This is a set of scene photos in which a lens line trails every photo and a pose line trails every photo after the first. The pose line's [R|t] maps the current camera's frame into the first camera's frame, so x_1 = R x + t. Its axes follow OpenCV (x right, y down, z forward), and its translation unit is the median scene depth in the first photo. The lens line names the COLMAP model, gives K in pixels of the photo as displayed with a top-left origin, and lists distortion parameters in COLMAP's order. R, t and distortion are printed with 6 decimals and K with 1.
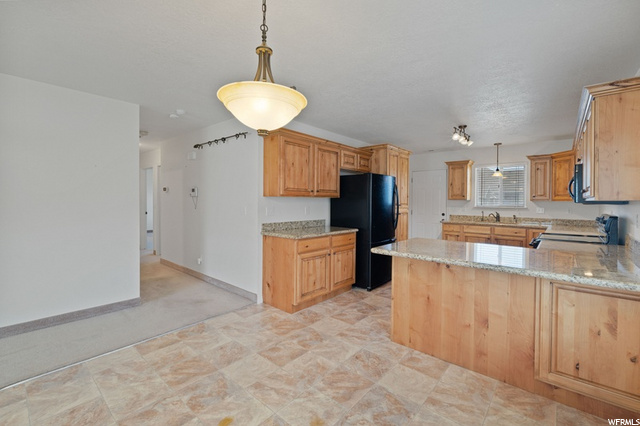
lens RADIAL K [[276.6, 0, 322.5], [0, 276.6, 207.1], [0, 0, 1]] dist [0.000264, 0.000033]
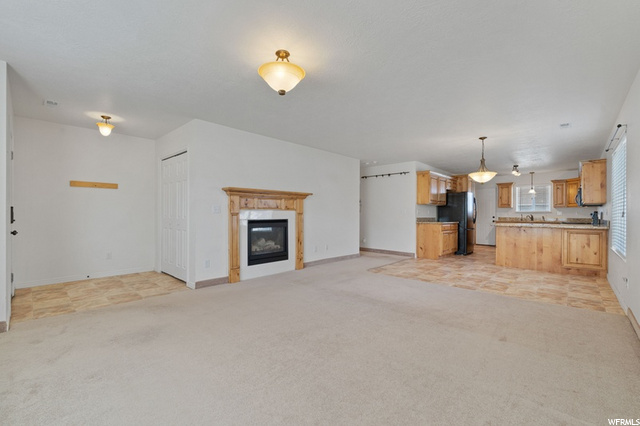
lens RADIAL K [[276.6, 0, 318.3], [0, 276.6, 215.6], [0, 0, 1]] dist [0.000264, 0.000033]
pose [[0.999219, -0.000708, -0.039512, -0.769086], [-0.000058, 0.999812, -0.019381, 0.076383], [0.039518, 0.019368, 0.999031, -0.924213]]
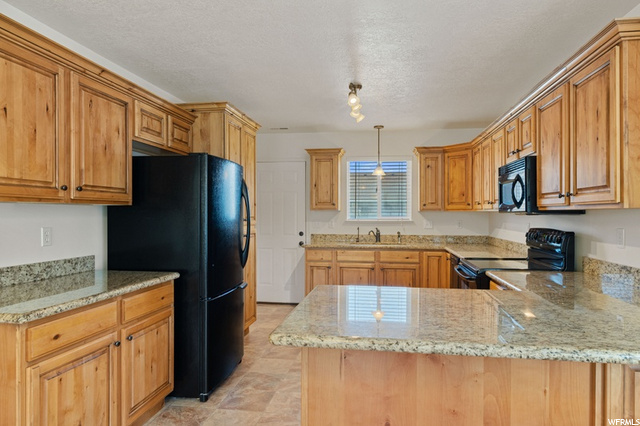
lens RADIAL K [[420.5, 0, 319.5], [0, 420.5, 216.4], [0, 0, 1]] dist [-0.008844, -0.002405]
pose [[0.848949, -0.010384, 0.528373, -0.043308], [0.018180, 0.999789, -0.009562, -0.004655], [-0.528163, 0.017723, 0.848958, 0.290429]]
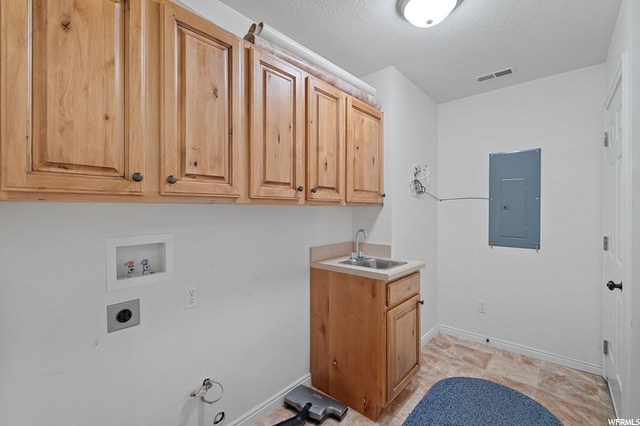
lens RADIAL K [[276.6, 0, 319.9], [0, 276.6, 211.2], [0, 0, 1]] dist [0.000264, 0.000033]
pose [[0.017633, -0.007608, 0.999816, -0.250590], [0.023228, 0.999704, 0.007197, -0.008008], [-0.999575, 0.023096, 0.017804, 0.322547]]
